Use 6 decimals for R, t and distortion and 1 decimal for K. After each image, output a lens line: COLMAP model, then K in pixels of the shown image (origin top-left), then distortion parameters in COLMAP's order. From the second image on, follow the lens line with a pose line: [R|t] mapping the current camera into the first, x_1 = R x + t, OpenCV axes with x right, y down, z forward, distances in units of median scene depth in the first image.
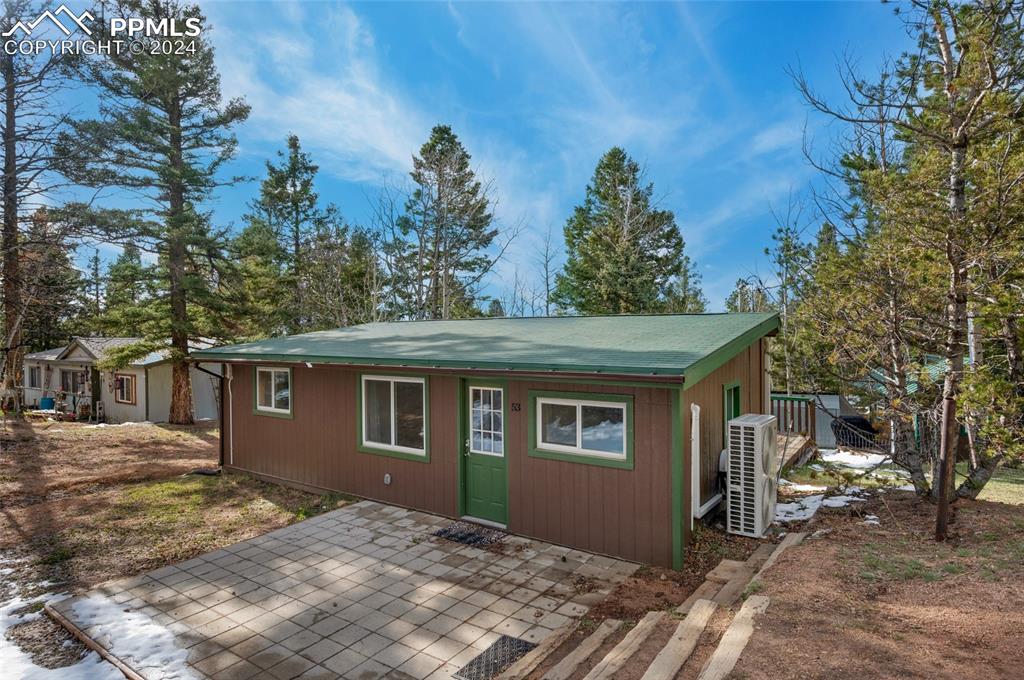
lens RADIAL K [[567.8, 0, 513.3], [0, 567.8, 338.1], [0, 0, 1]] dist [-0.000399, -0.000009]
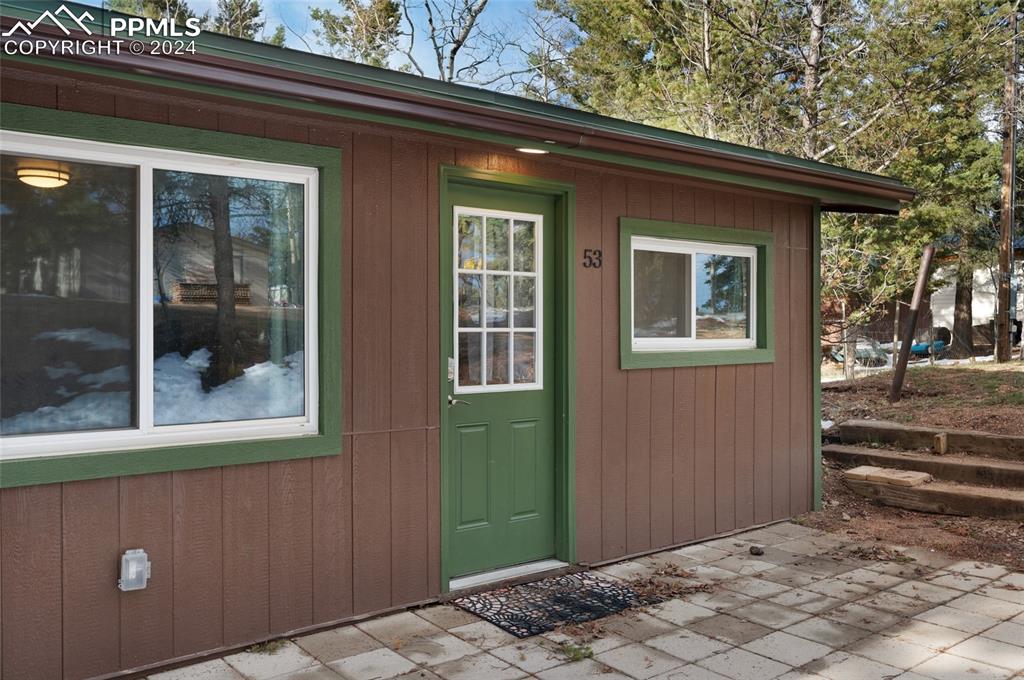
lens RADIAL K [[887.8, 0, 512.7], [0, 887.8, 339.6], [0, 0, 1]] dist [0.006670, 0.000881]
pose [[0.260117, 0.003801, 0.965570, -0.669123], [0.006740, 0.999961, -0.005752, 0.193084], [-0.965554, 0.008004, 0.260081, 0.932865]]
